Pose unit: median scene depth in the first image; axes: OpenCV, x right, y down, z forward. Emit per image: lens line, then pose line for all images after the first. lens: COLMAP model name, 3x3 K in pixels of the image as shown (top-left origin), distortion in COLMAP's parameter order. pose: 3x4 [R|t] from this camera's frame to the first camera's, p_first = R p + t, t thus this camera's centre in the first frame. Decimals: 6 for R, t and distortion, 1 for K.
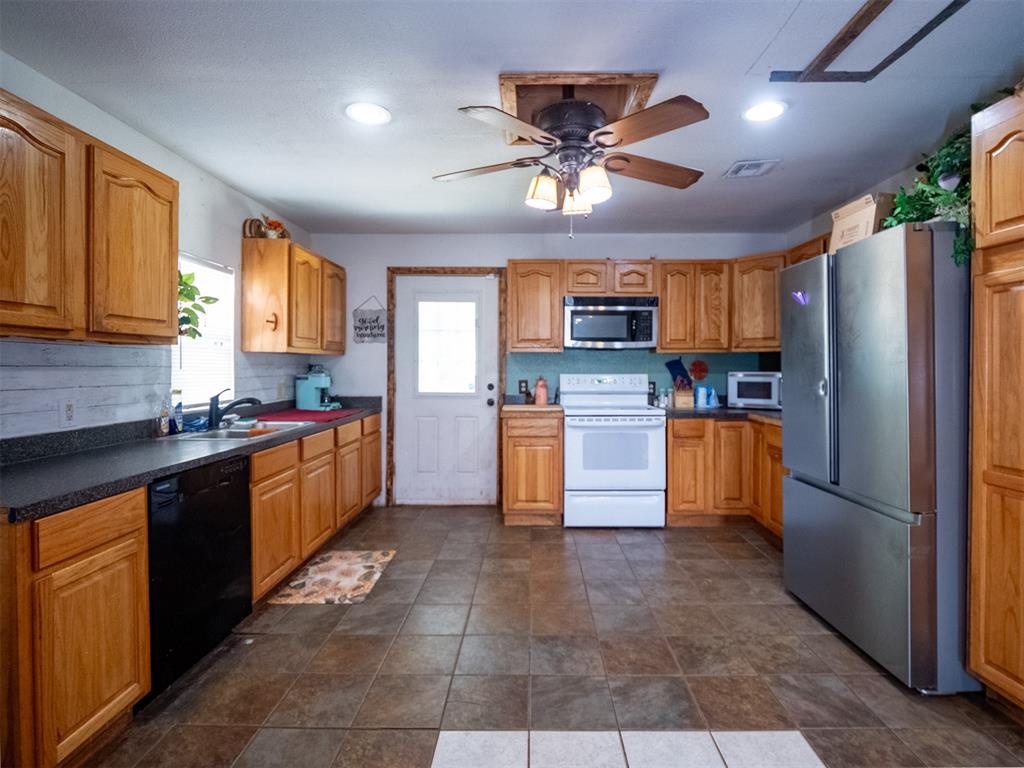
lens RADIAL K [[507.6, 0, 525.8], [0, 507.6, 371.7], [0, 0, 1]] dist [-0.006974, -0.001578]
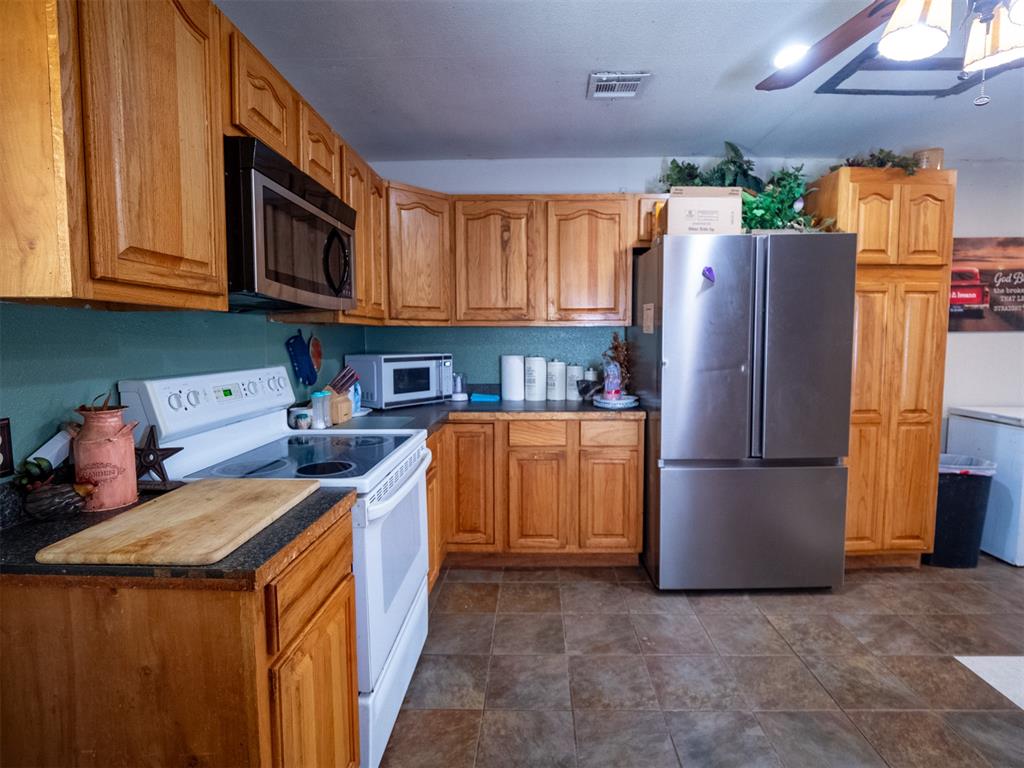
lens RADIAL K [[513.2, 0, 529.1], [0, 513.2, 374.3], [0, 0, 1]] dist [-0.004067, -0.001342]
pose [[0.003799, -0.068988, 0.997610, -0.268982], [0.015167, 0.997507, 0.068923, -0.019868], [-0.999878, 0.014869, 0.004836, 0.871635]]
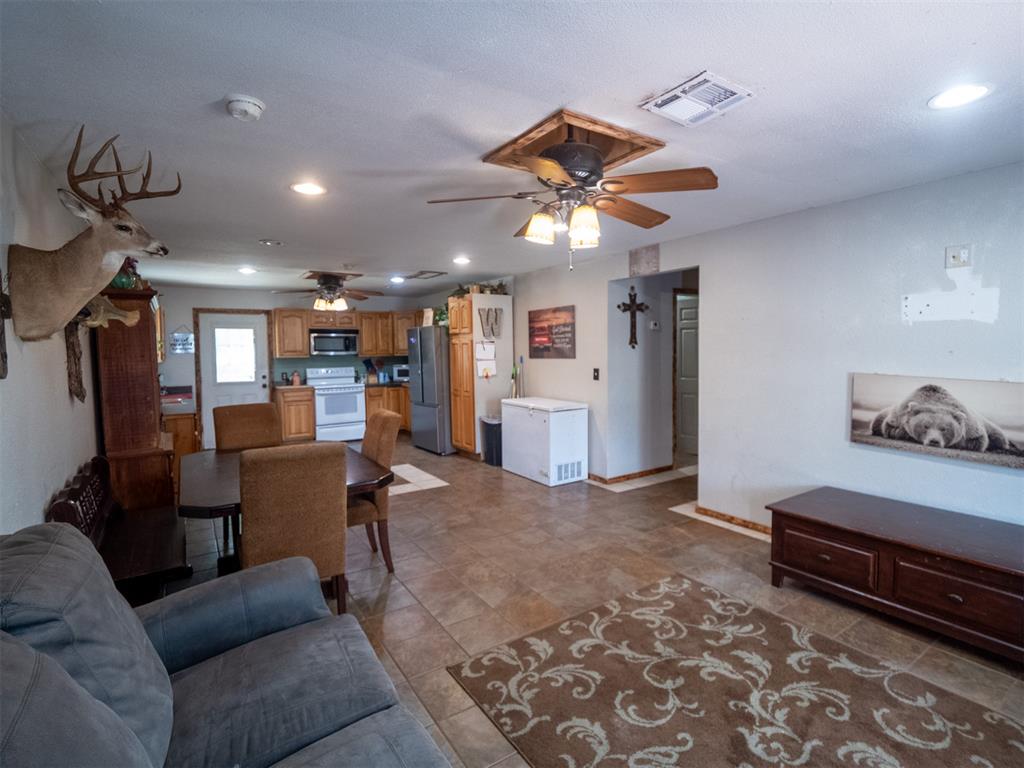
lens RADIAL K [[507.6, 0, 525.8], [0, 507.6, 371.7], [0, 0, 1]] dist [-0.006974, -0.001578]
pose [[0.825000, -0.038830, 0.563798, -0.363945], [0.022493, 0.999102, 0.035897, -0.037051], [-0.564685, -0.016934, 0.825133, -1.137935]]
